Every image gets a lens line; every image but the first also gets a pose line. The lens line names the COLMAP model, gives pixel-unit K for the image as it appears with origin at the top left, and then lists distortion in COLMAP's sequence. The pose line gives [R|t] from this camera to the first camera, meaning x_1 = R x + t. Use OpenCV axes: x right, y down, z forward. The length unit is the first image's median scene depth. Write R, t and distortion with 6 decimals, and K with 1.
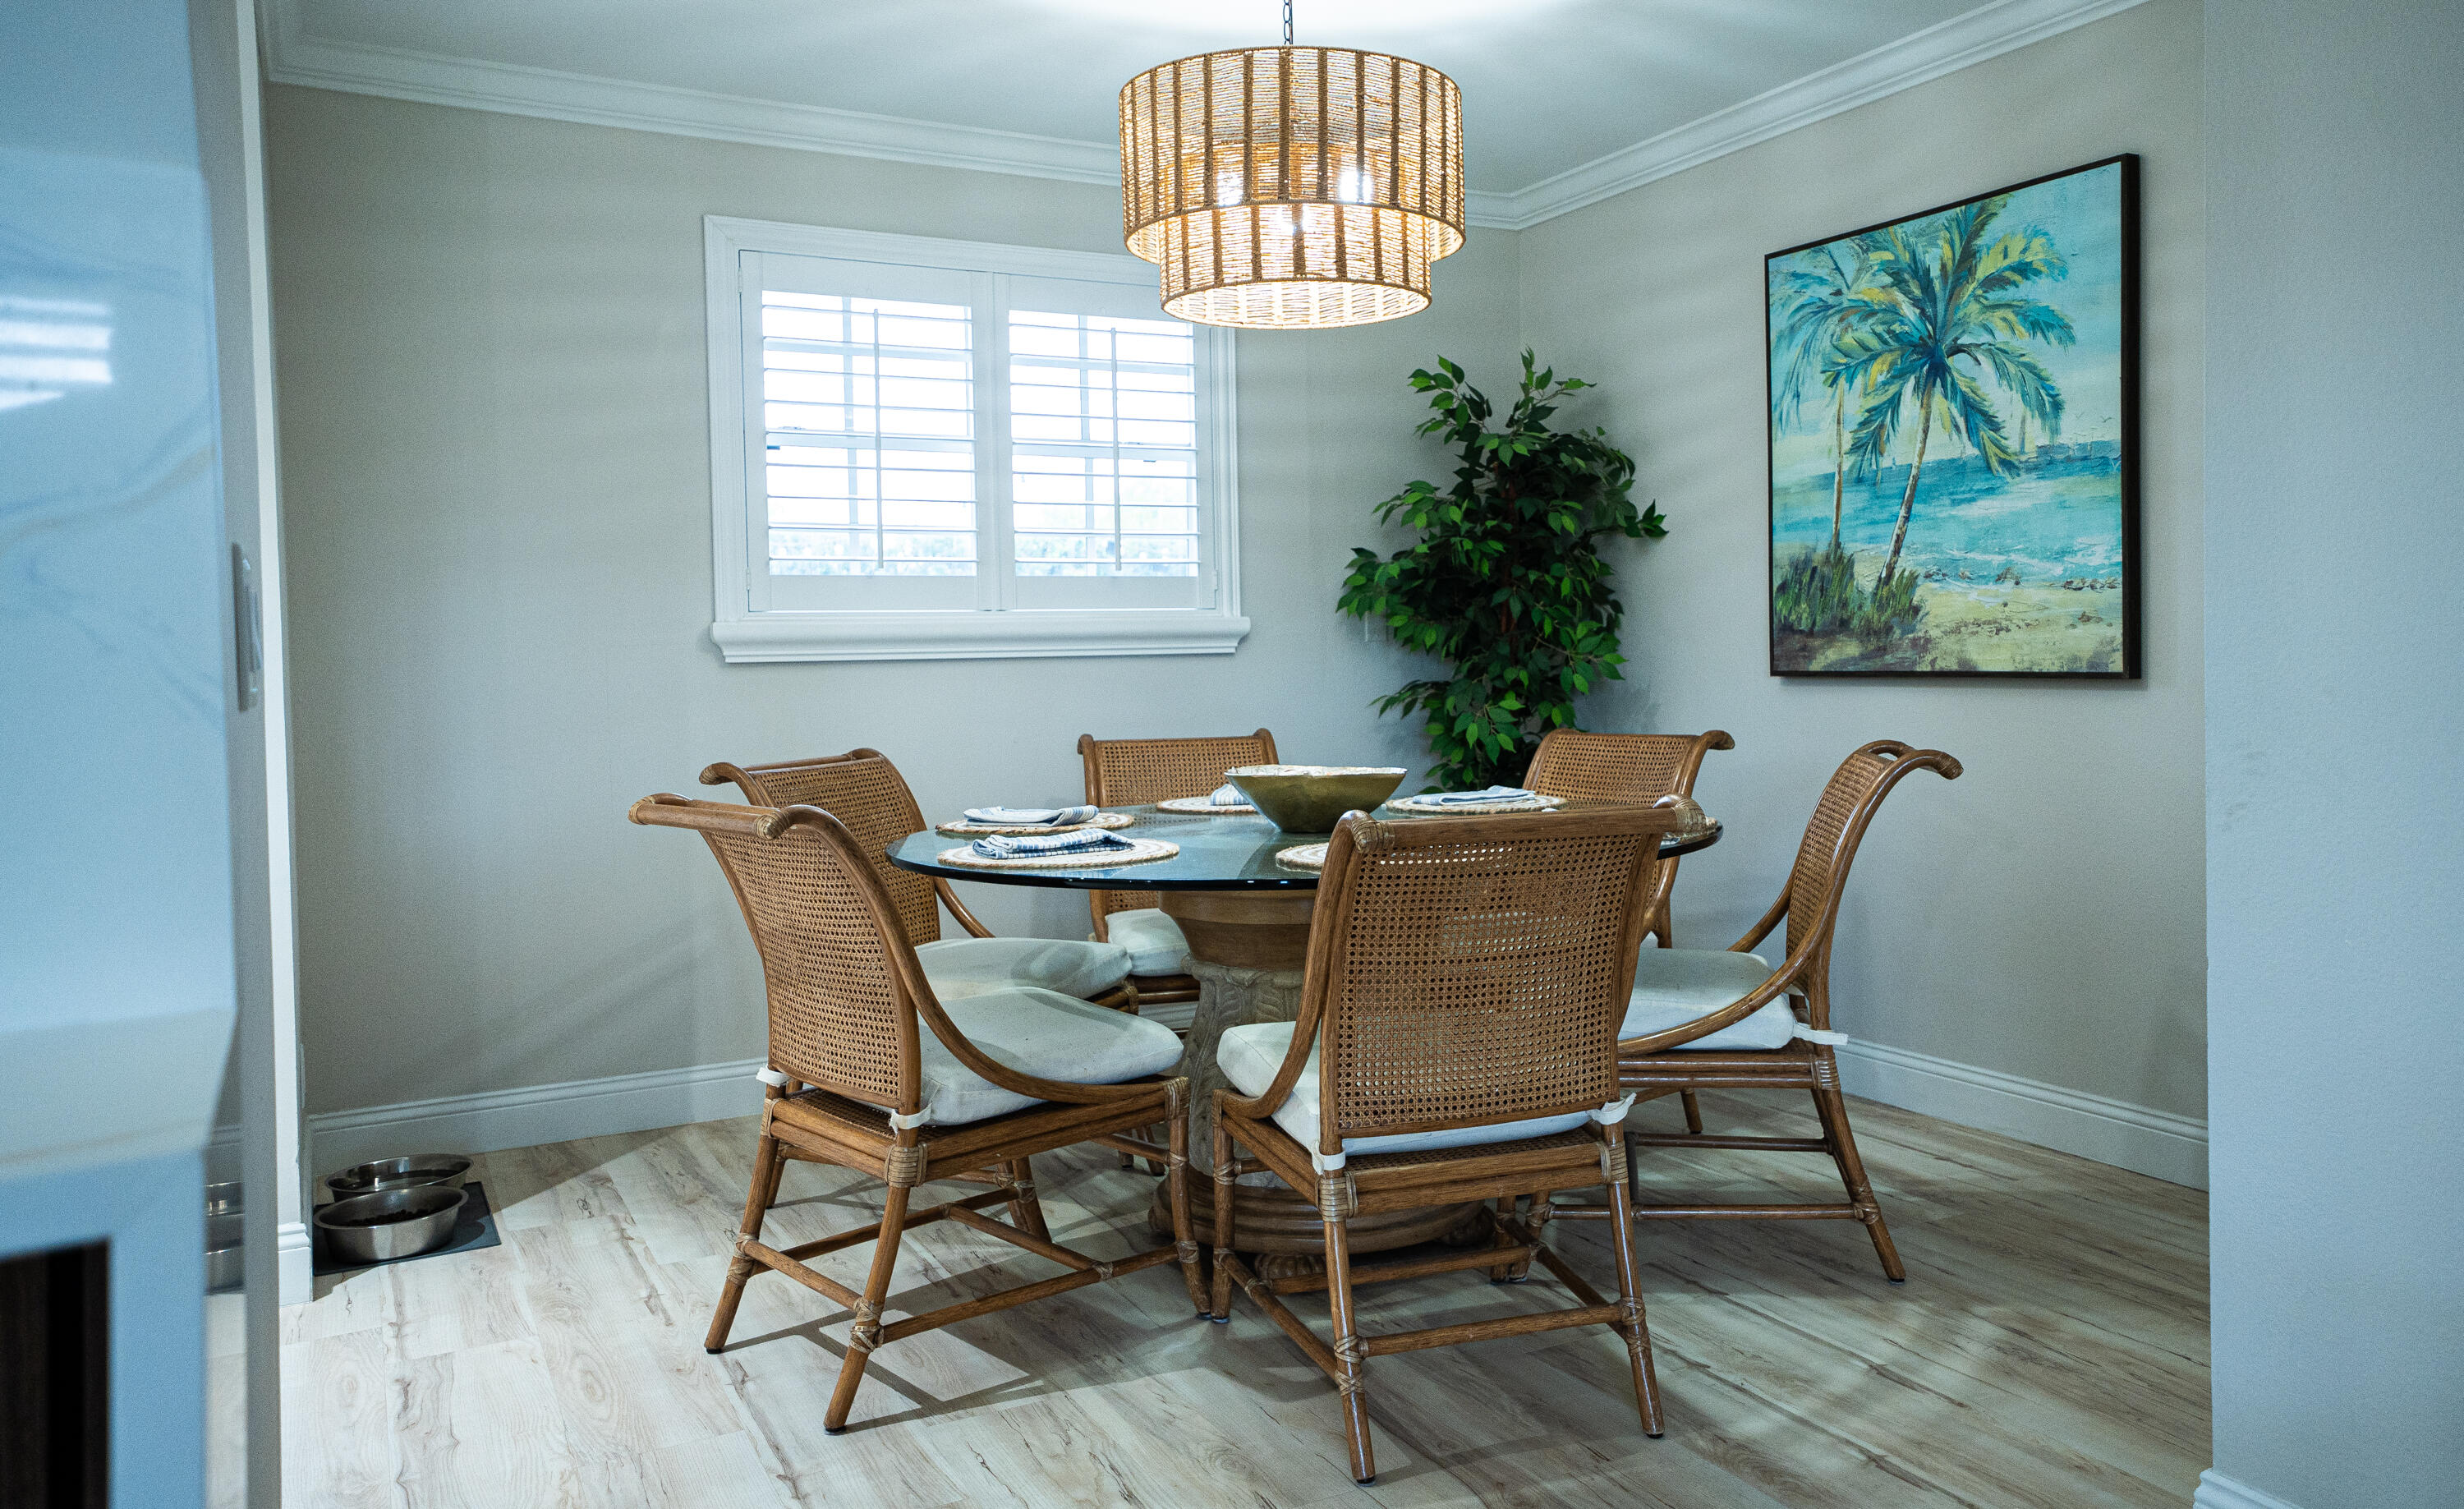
lens RADIAL K [[1812.9, 0, 1334.4], [0, 1812.9, 686.6], [0, 0, 1]] dist [0.023508, 0.001593]
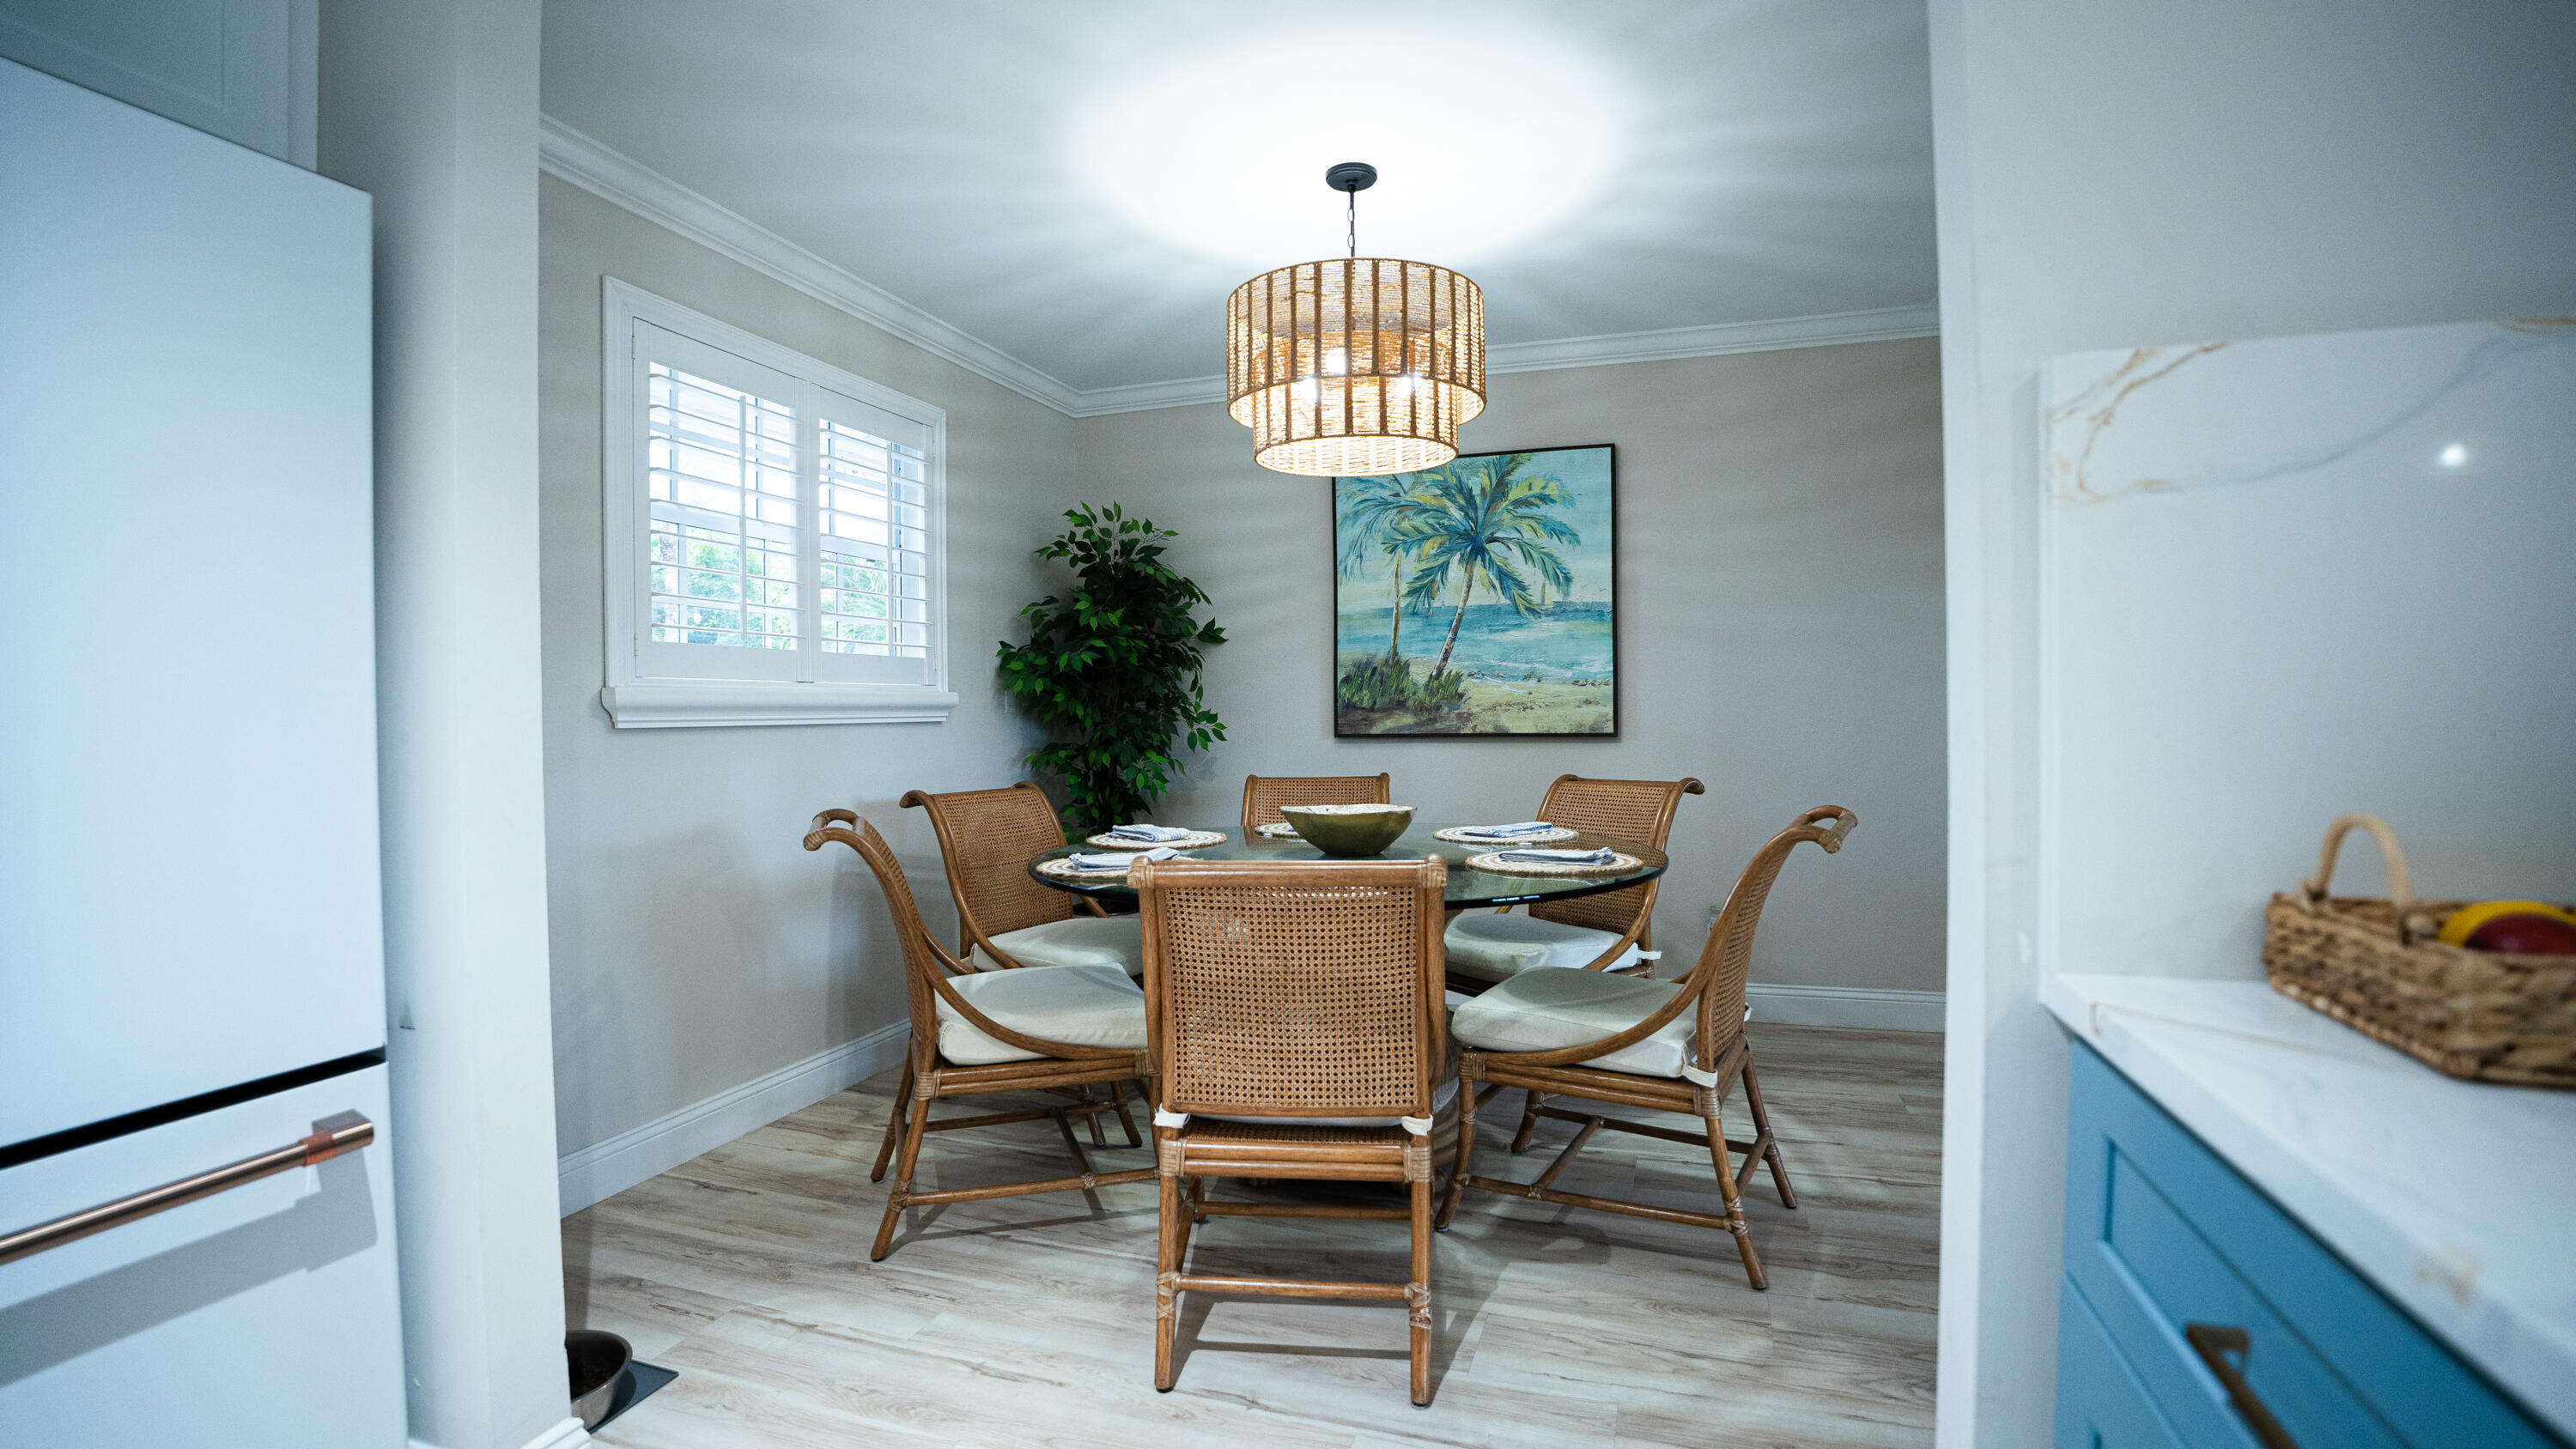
lens RADIAL K [[1179.2, 0, 1256.6], [0, 1179.2, 725.1], [0, 0, 1]] dist [-0.064014, 0.000249]
pose [[0.758587, 0.000781, 0.651571, -0.515811], [0.012072, 0.999811, -0.015253, -0.001967], [-0.651460, 0.019437, 0.758434, 0.326074]]
